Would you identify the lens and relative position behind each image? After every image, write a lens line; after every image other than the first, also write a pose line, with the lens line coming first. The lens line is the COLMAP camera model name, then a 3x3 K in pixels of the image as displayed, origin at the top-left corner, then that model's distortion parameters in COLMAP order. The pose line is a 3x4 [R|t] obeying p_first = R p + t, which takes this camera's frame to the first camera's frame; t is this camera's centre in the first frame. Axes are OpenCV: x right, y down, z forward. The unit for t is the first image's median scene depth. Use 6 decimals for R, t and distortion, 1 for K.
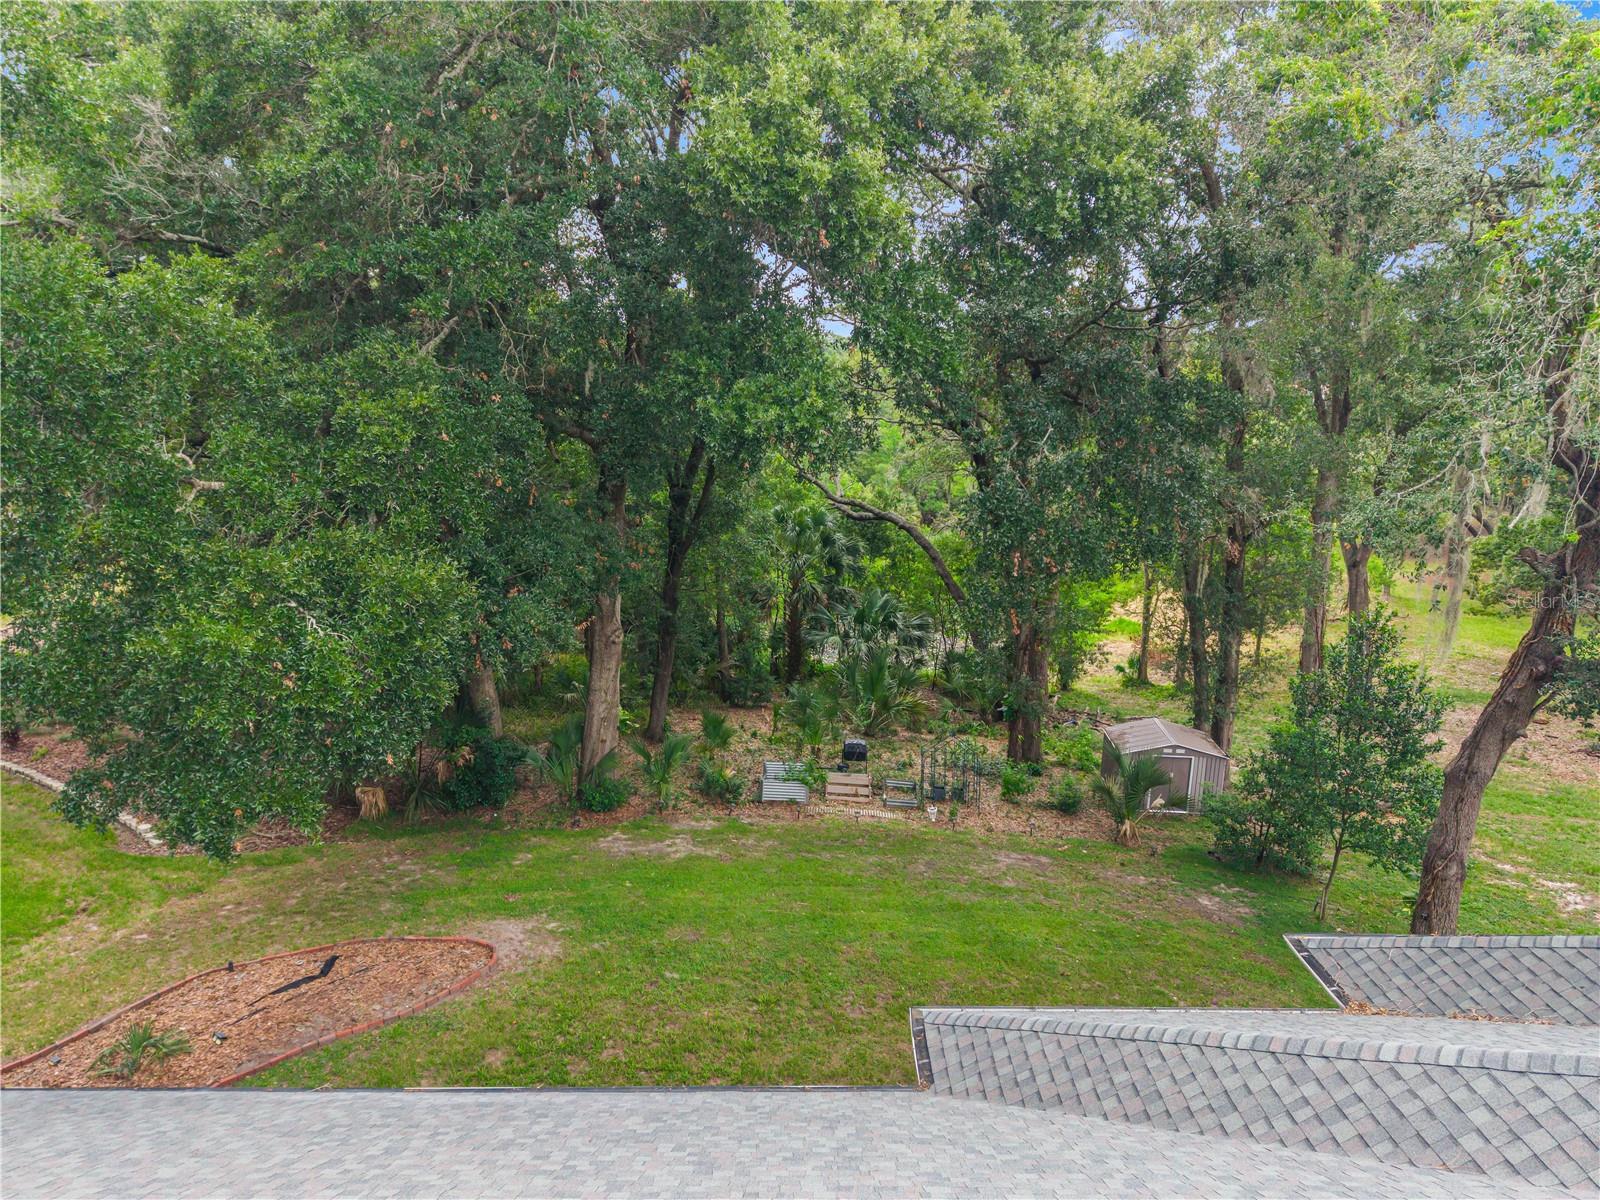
lens RADIAL K [[1054.0, 0, 798.0], [0, 1054.0, 591.6], [0, 0, 1]] dist [0.059240, 0.000030]
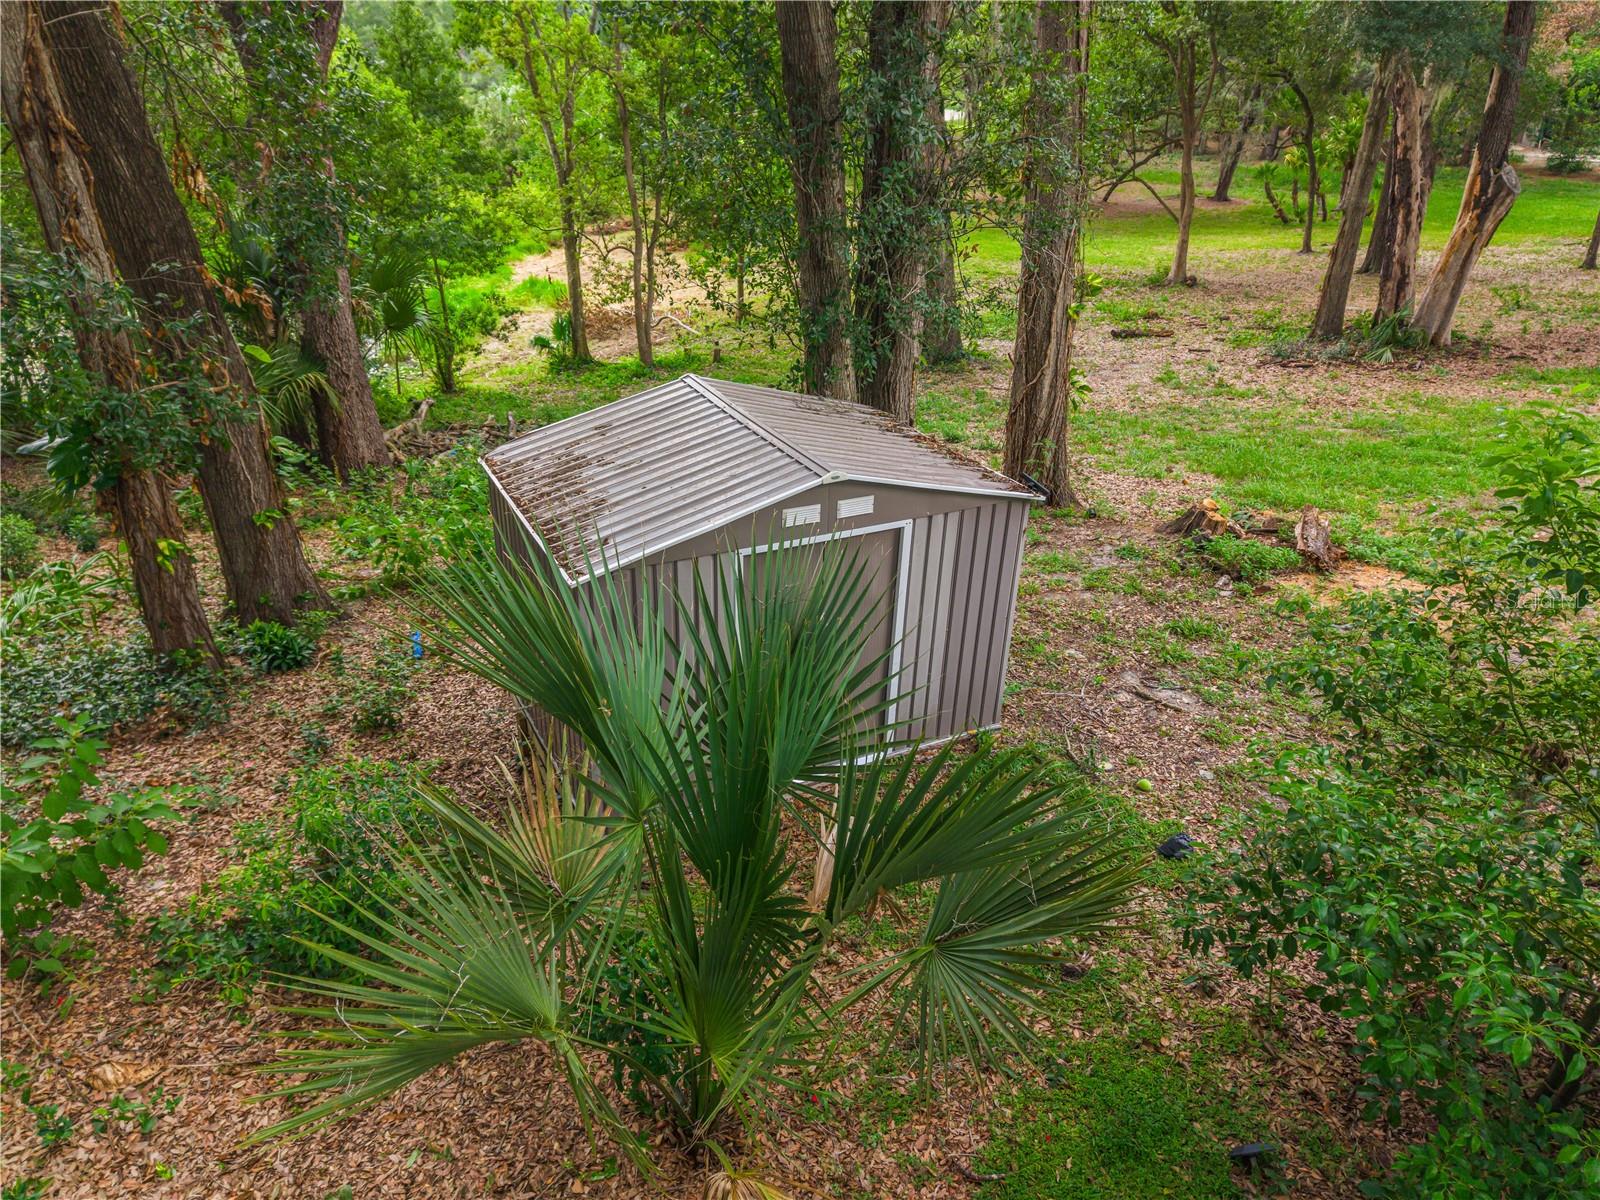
lens RADIAL K [[1075.8, 0, 807.2], [0, 1075.8, 616.0], [0, 0, 1]] dist [0.018867, -0.020746]
pose [[0.856667, -0.236024, 0.458709, 0.246342], [0.101668, 0.949001, 0.298429, 0.105065], [-0.505752, -0.209019, 0.836975, 0.808249]]
